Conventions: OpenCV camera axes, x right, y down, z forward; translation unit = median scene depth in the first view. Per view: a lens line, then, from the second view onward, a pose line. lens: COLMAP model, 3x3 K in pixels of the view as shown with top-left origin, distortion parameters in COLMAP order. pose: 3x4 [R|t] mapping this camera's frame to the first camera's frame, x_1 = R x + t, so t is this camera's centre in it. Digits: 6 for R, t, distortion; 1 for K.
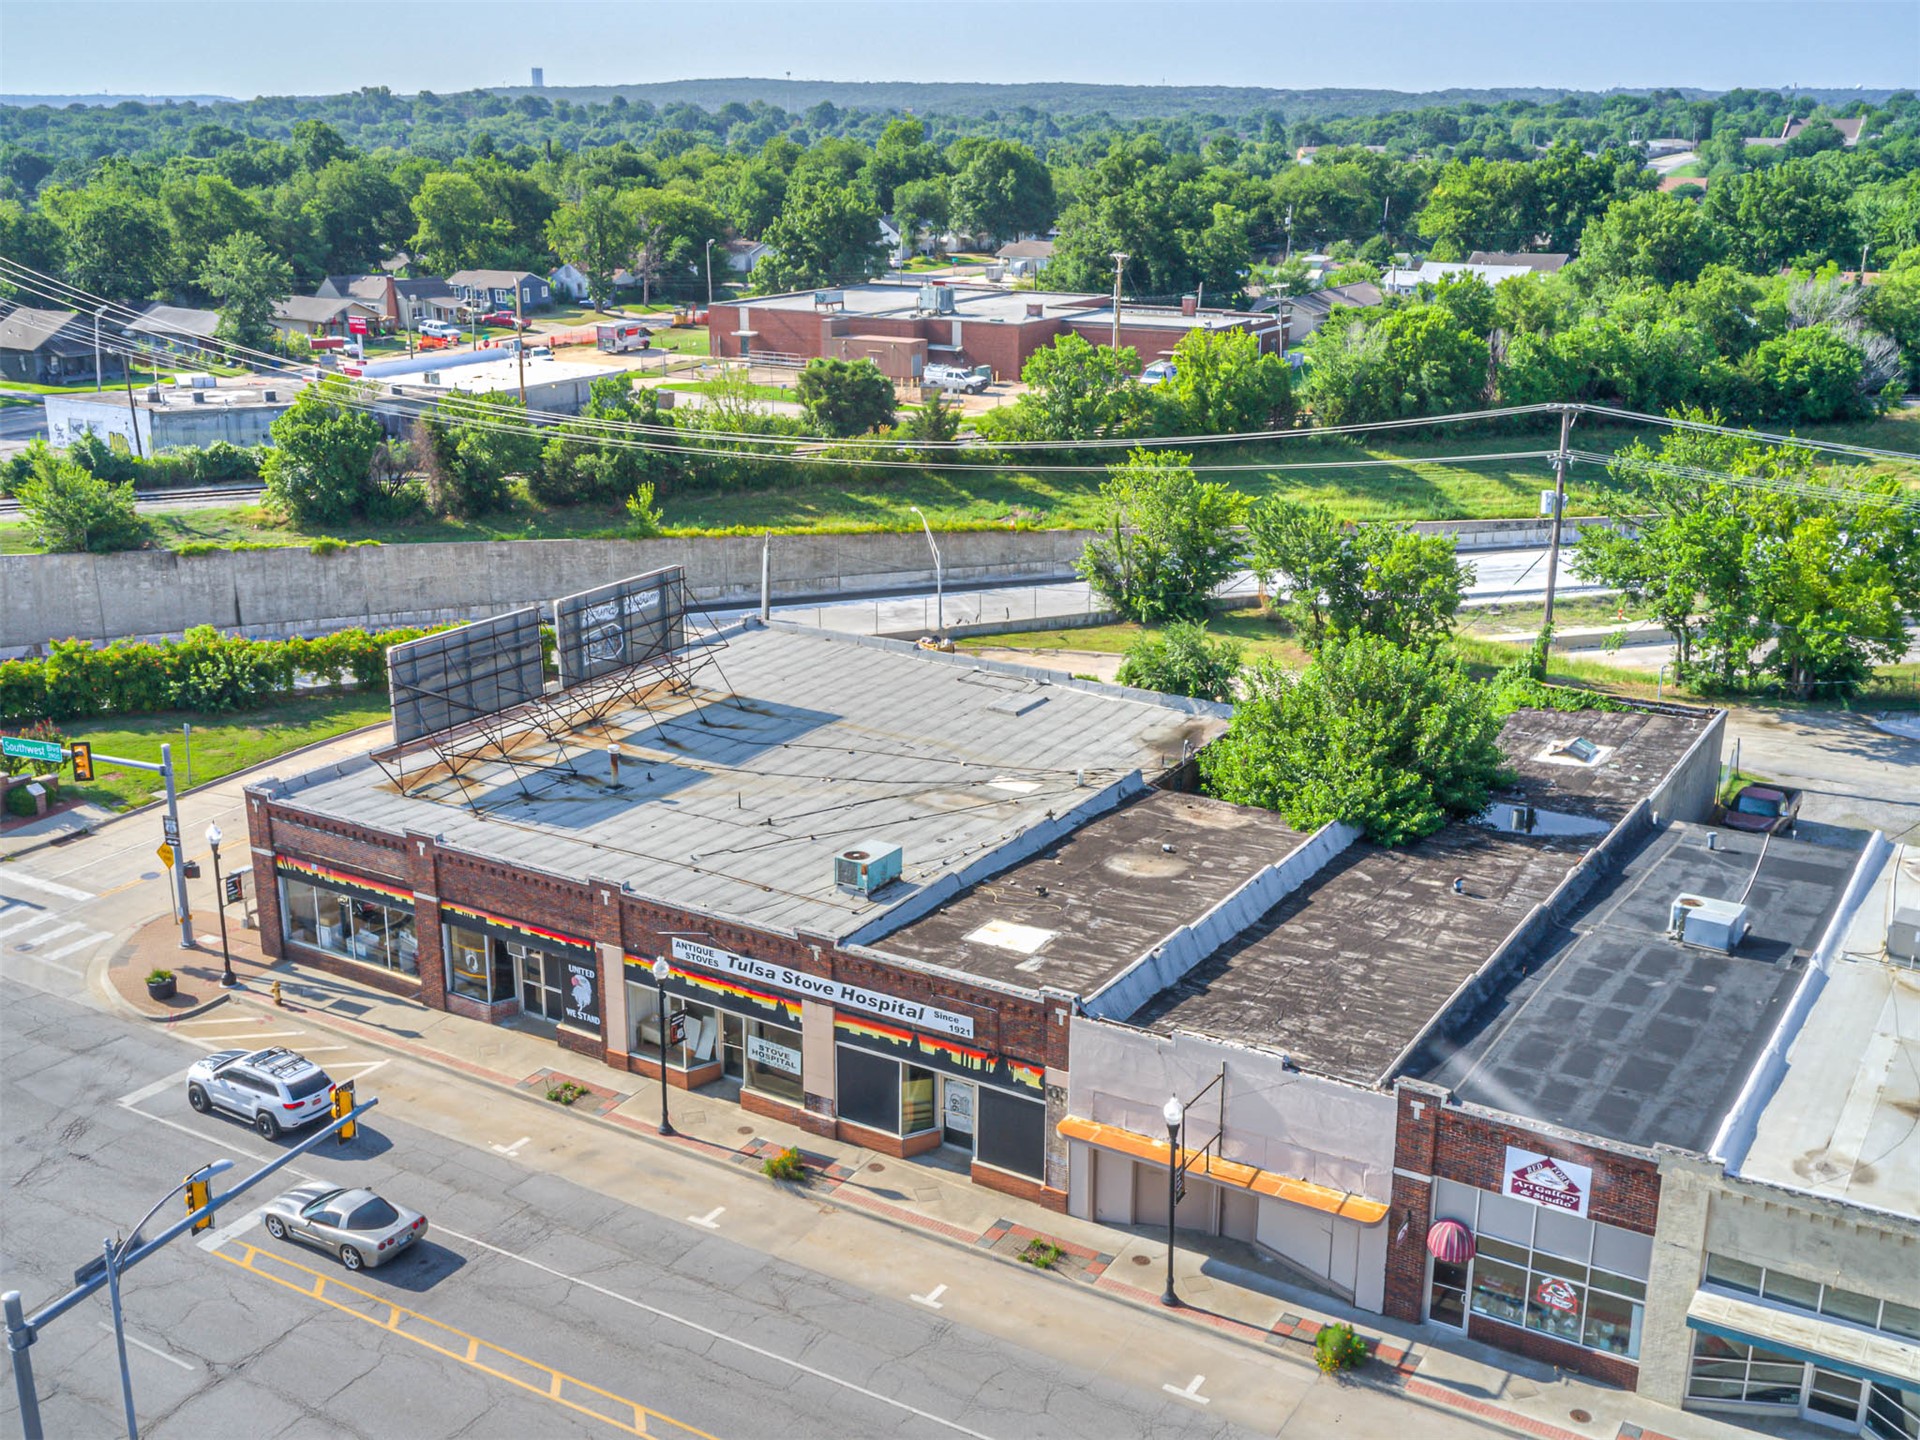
lens RADIAL K [[1990.9, 0, 919.9], [0, 1990.9, 726.1], [0, 0, 1]] dist [0.040732, -0.038188]
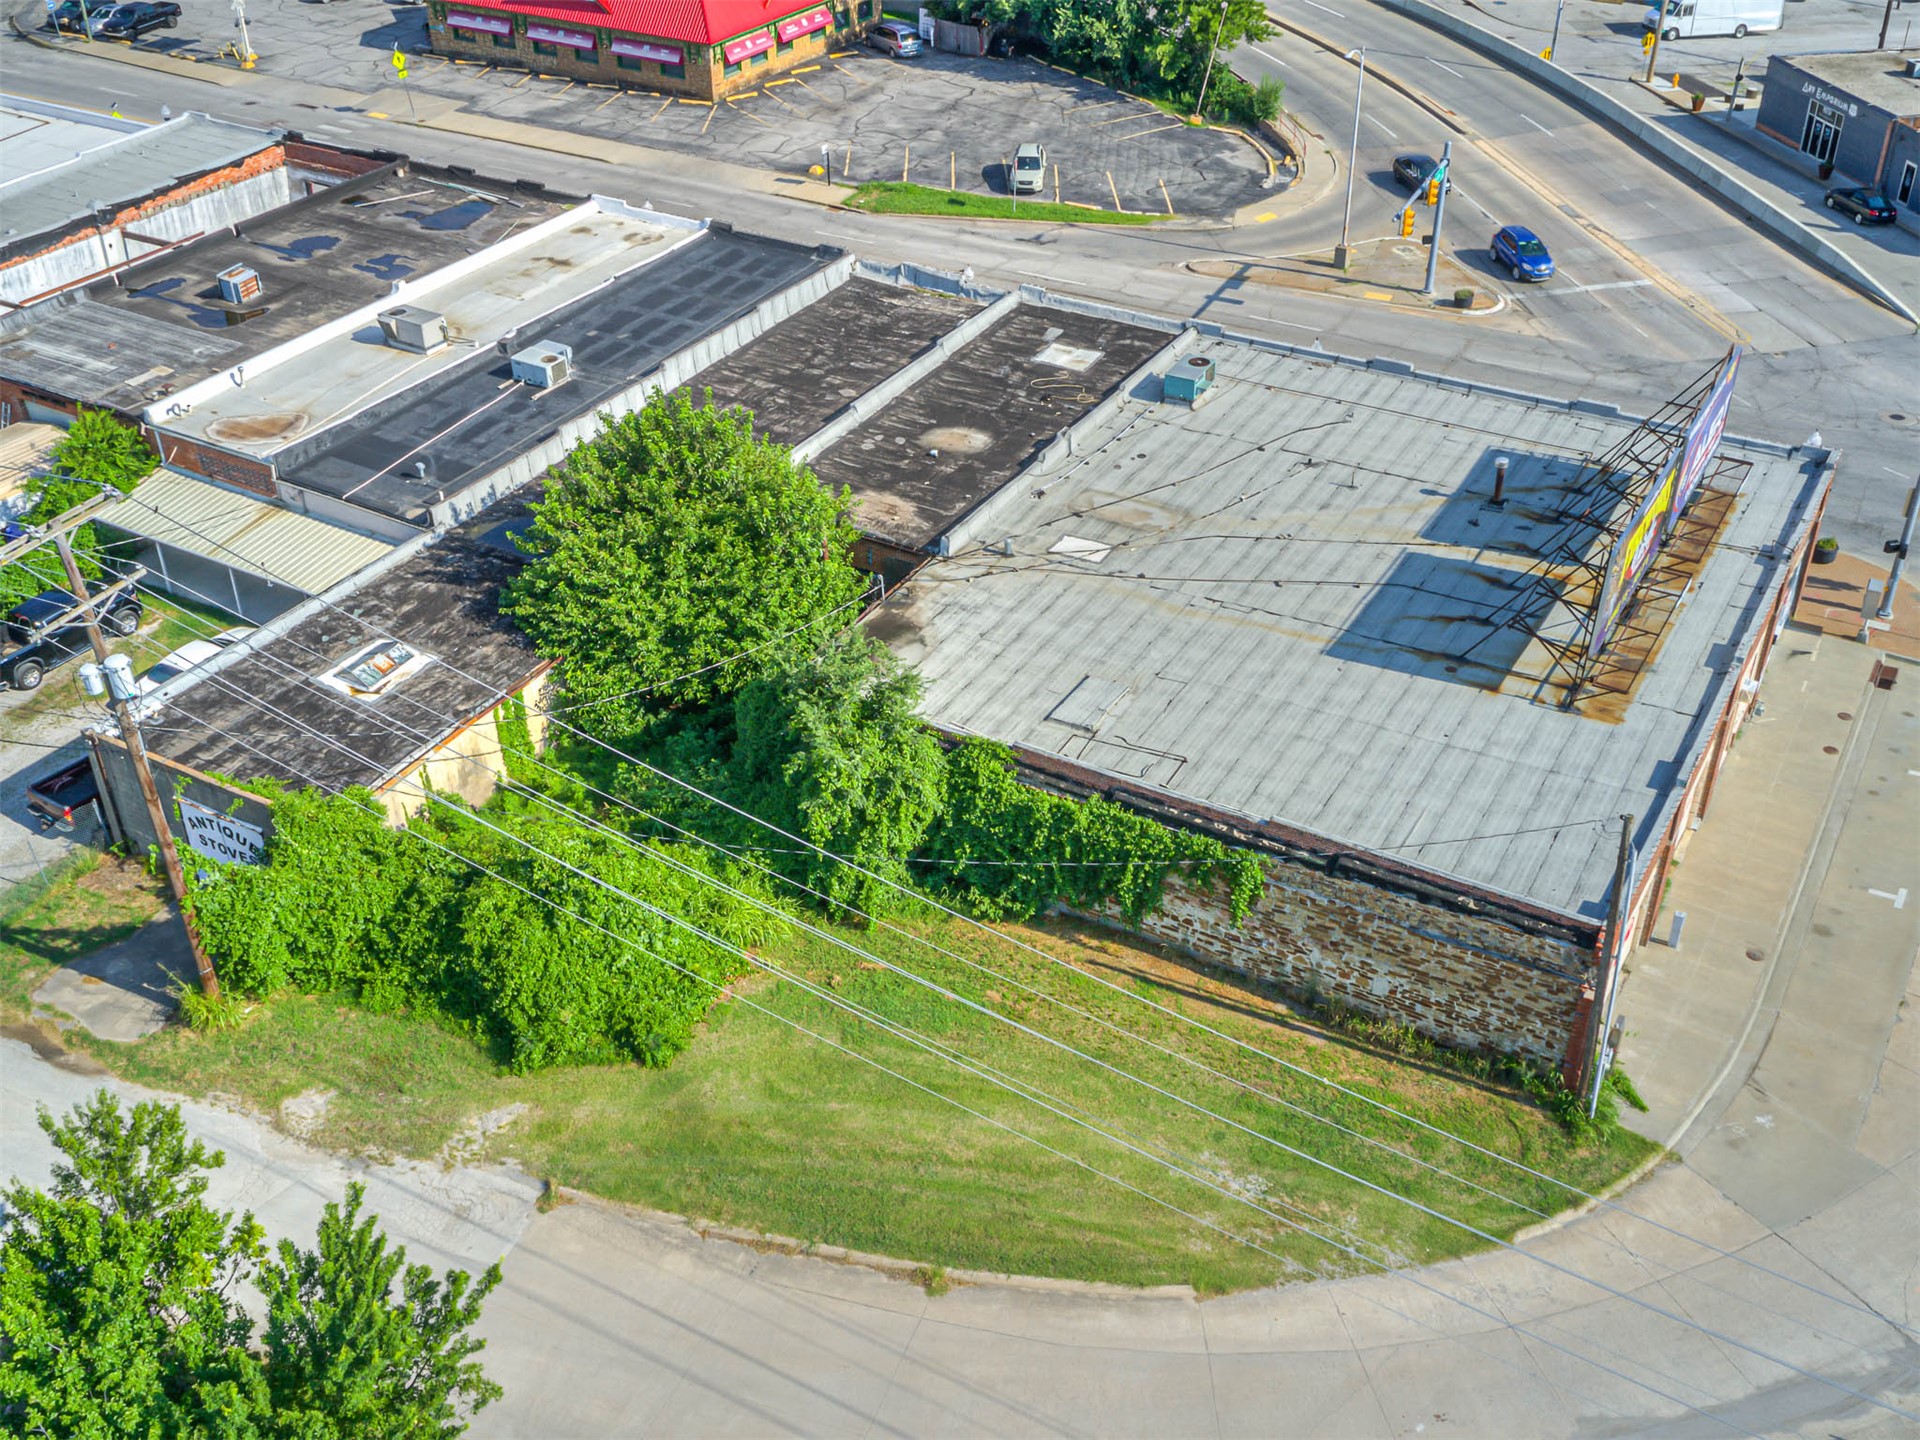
lens RADIAL K [[1964.2, 0, 960.0], [0, 1964.2, 720.0], [0, 0, 1]] dist [0.055401, -0.125655]
pose [[-0.999404, 0.025605, -0.023140, 0.154152], [-0.001678, 0.633658, 0.773612, -0.762833], [0.034472, 0.773190, -0.633237, 2.014616]]
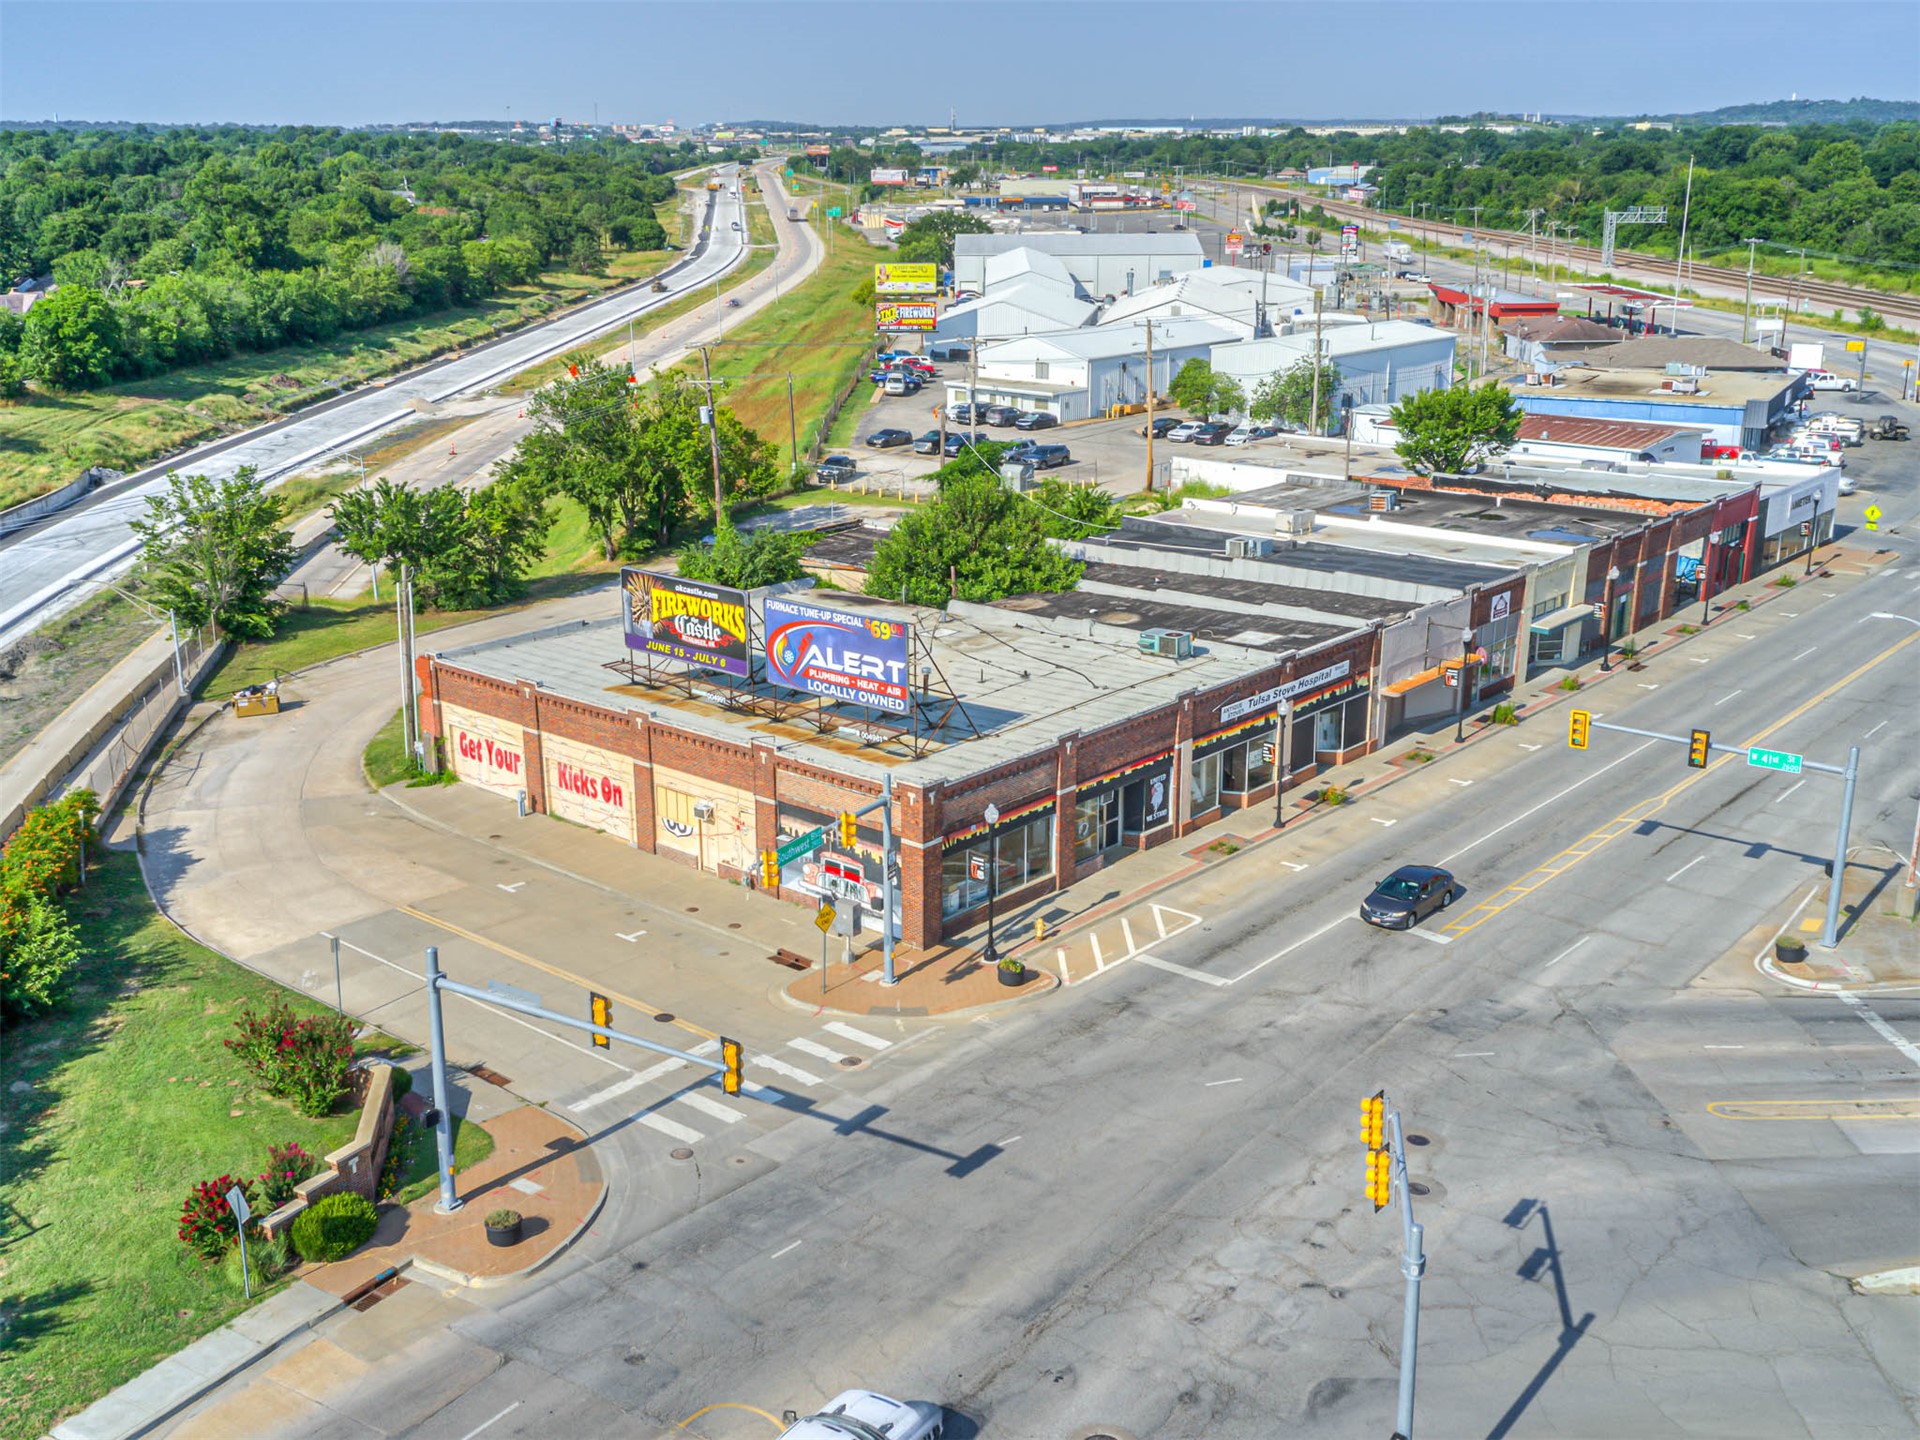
lens RADIAL K [[1957.9, 0, 960.0], [0, 1957.9, 720.0], [0, 0, 1]] dist [0.038454, -0.093735]
pose [[0.147444, -0.277584, 0.949319, -1.479031], [0.293671, 0.928812, 0.225976, -0.254134], [-0.944467, 0.245469, 0.218467, 0.889536]]
